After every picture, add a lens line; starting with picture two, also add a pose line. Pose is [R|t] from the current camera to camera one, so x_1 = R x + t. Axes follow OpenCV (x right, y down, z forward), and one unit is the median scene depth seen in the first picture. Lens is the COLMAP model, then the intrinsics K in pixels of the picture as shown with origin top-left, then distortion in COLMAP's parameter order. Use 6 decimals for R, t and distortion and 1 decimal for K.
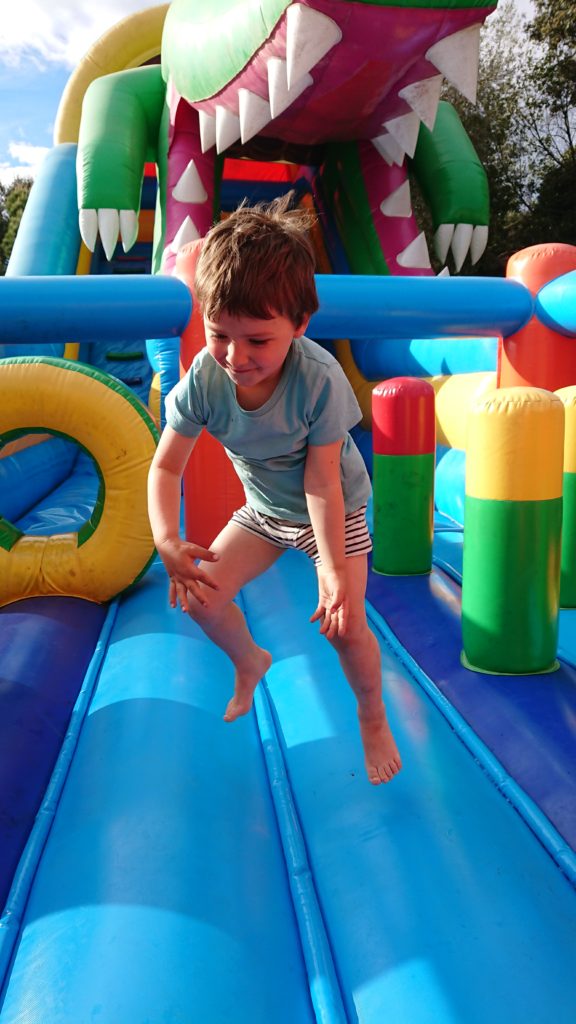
lens RADIAL K [[766.0, 0, 288.0], [0, 766.0, 512.0], [0, 0, 1]] dist [-0.000767, 0.000180]
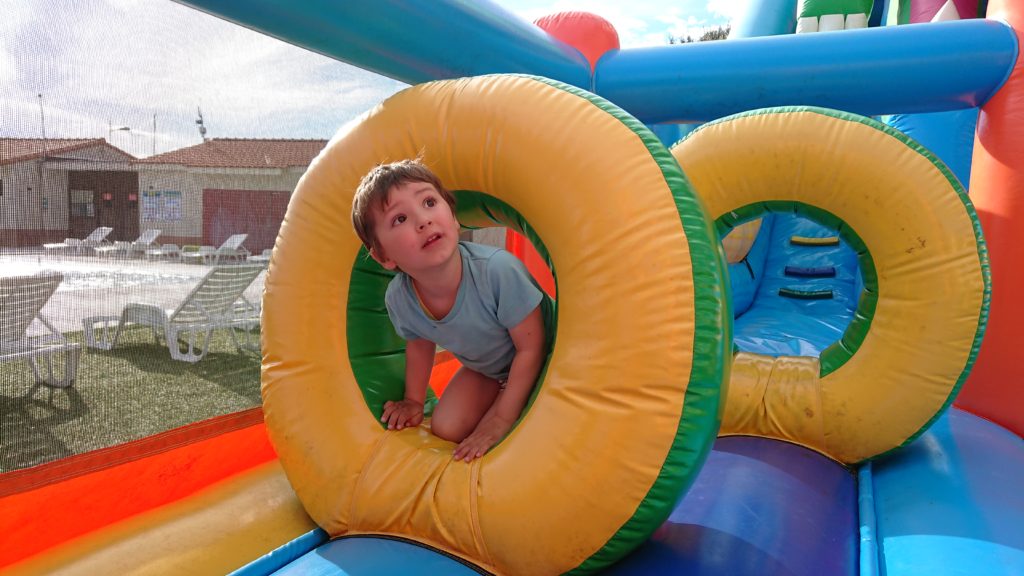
lens RADIAL K [[701.8, 0, 512.0], [0, 701.8, 288.0], [0, 0, 1]] dist [-0.022979, 0.029118]
pose [[0.853702, 0.089231, -0.513059, -0.196126], [-0.148329, 0.986066, -0.075316, 0.056278], [0.499190, 0.140399, 0.855042, 0.305390]]
